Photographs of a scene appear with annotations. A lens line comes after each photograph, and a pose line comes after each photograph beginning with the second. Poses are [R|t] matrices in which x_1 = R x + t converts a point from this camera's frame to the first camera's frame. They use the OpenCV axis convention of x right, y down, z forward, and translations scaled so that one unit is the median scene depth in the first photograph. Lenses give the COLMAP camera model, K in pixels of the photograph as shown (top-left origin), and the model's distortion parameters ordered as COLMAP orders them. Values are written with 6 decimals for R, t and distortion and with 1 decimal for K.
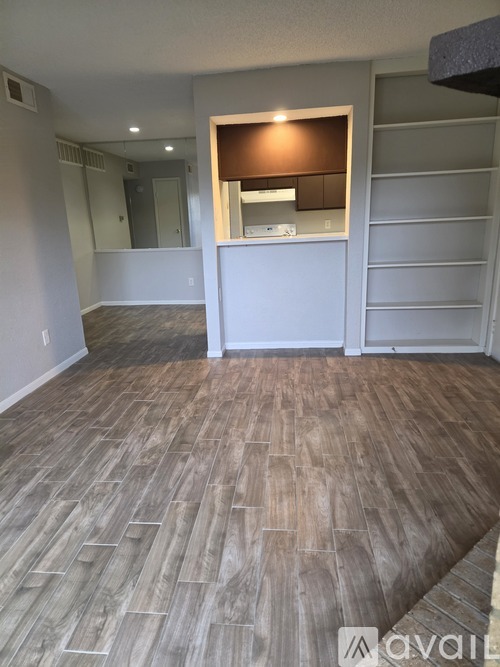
lens RADIAL K [[438.9, 0, 245.4], [0, 438.9, 335.7], [0, 0, 1]] dist [0.043627, -0.029488]
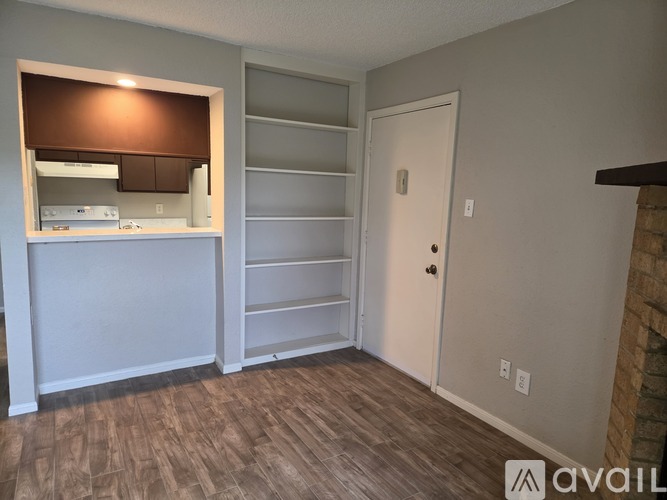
lens RADIAL K [[438.9, 0, 336.7], [0, 438.9, 252.8], [0, 0, 1]] dist [0.043627, -0.029488]
pose [[0.790609, -0.019749, 0.612003, -0.116465], [0.097452, 0.990799, -0.093921, -0.089130], [-0.604517, 0.133896, 0.785259, 0.210425]]
